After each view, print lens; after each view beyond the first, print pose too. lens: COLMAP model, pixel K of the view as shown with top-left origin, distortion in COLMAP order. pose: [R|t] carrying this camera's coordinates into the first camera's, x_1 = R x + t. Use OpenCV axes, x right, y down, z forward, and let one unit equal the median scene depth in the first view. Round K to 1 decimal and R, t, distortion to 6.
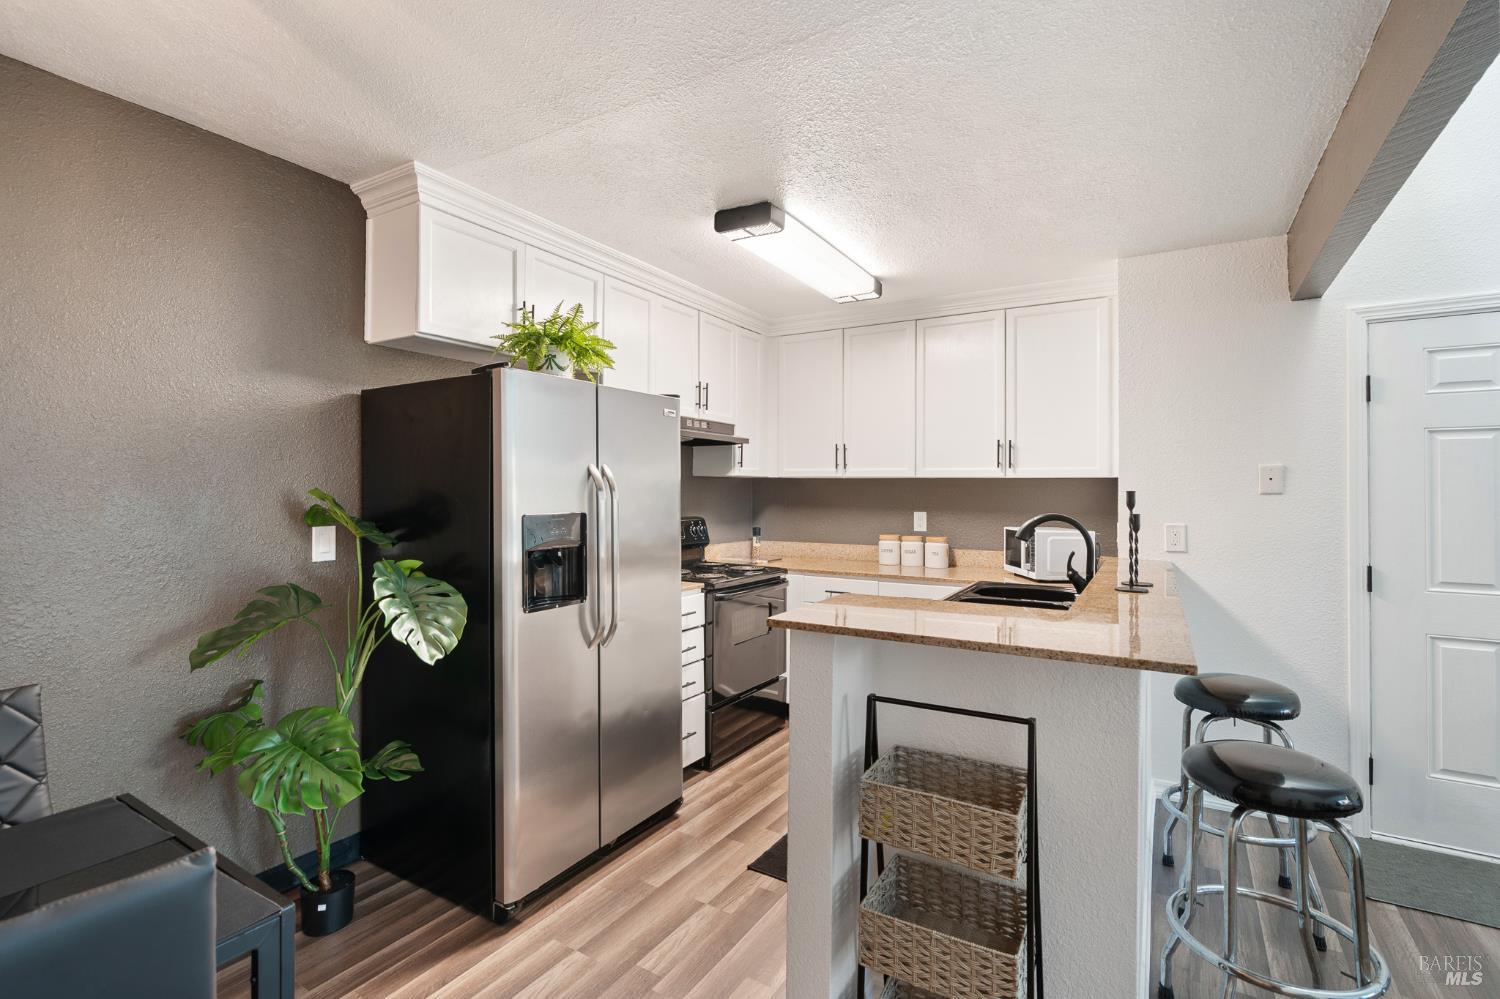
lens RADIAL K [[689.3, 0, 745.8], [0, 689.3, 485.6], [0, 0, 1]] dist [-0.003099, 0.000264]
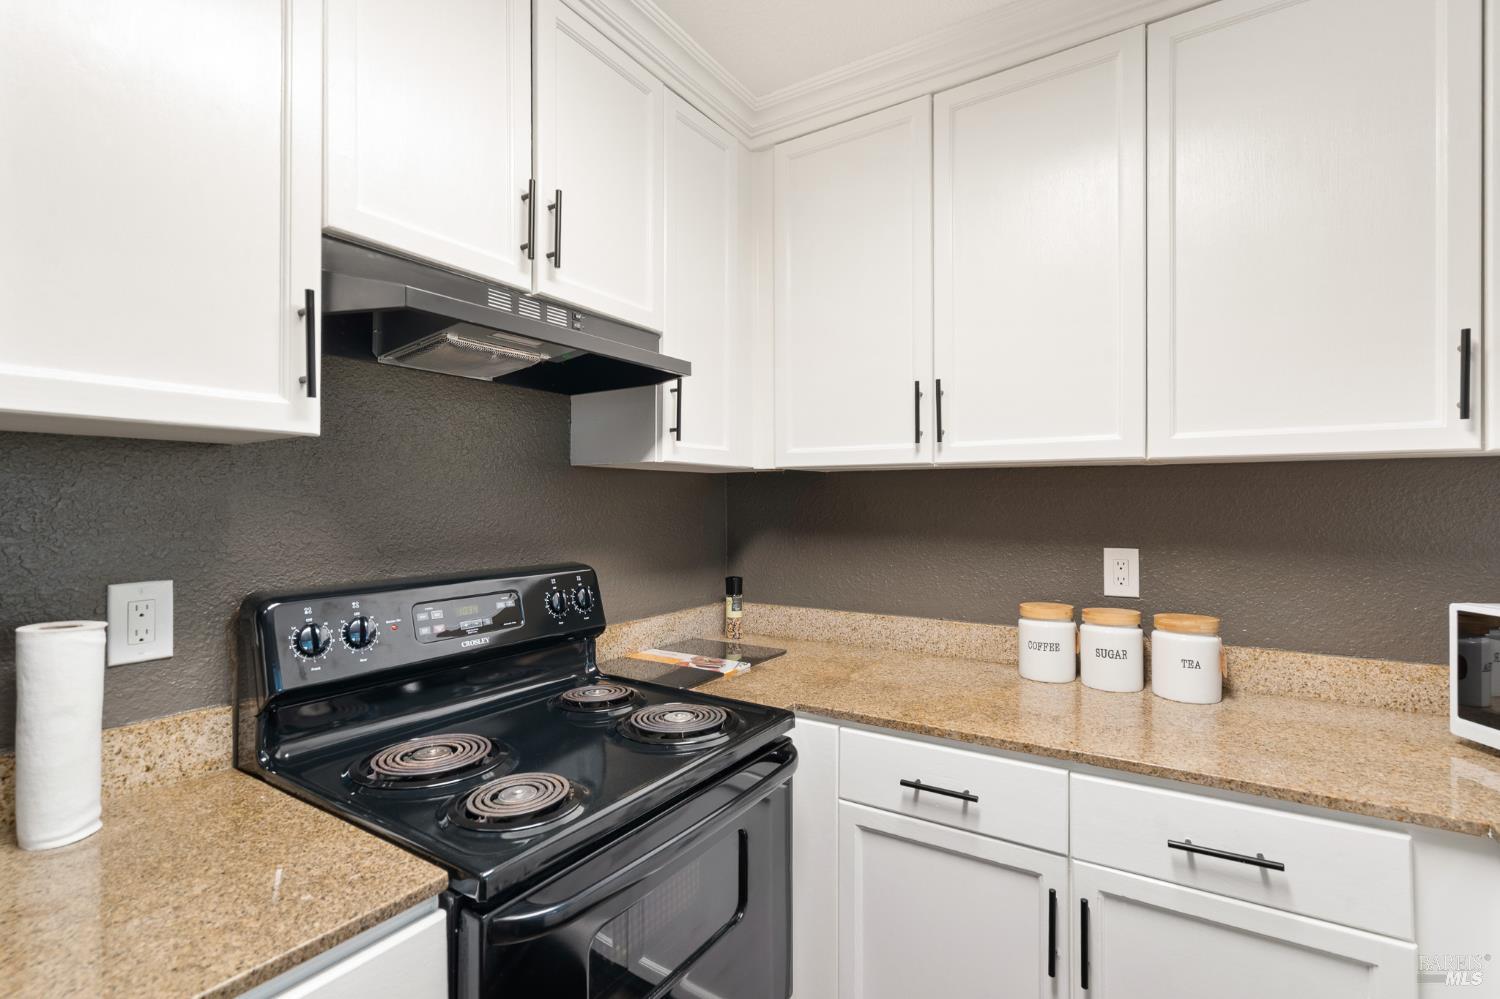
lens RADIAL K [[682.8, 0, 757.2], [0, 682.8, 498.5], [0, 0, 1]] dist [-0.001127, 0.000828]
pose [[0.999876, -0.007367, -0.013910, 0.045125], [0.007419, 0.999966, 0.003687, 0.005851], [0.013883, -0.003790, 0.999896, 0.619045]]
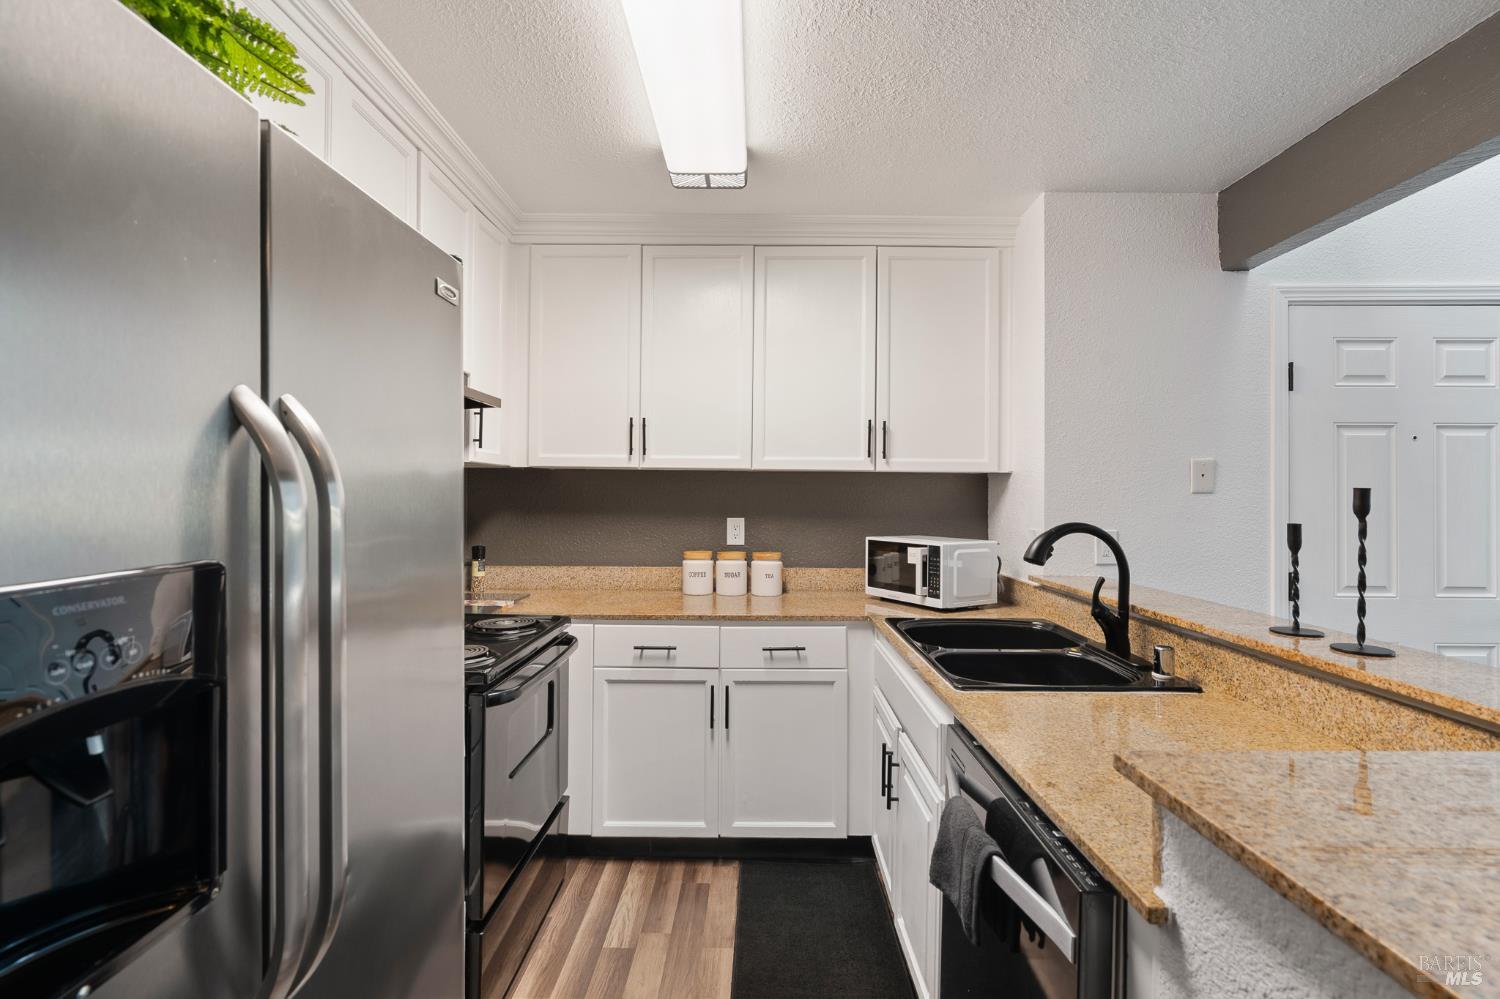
lens RADIAL K [[689.3, 0, 745.8], [0, 689.3, 485.6], [0, 0, 1]] dist [-0.003099, 0.000264]
pose [[0.859354, 0.006383, 0.511342, -0.113918], [-0.006234, 0.999979, -0.002005, 0.005671], [-0.511343, -0.001465, 0.859375, 0.388229]]
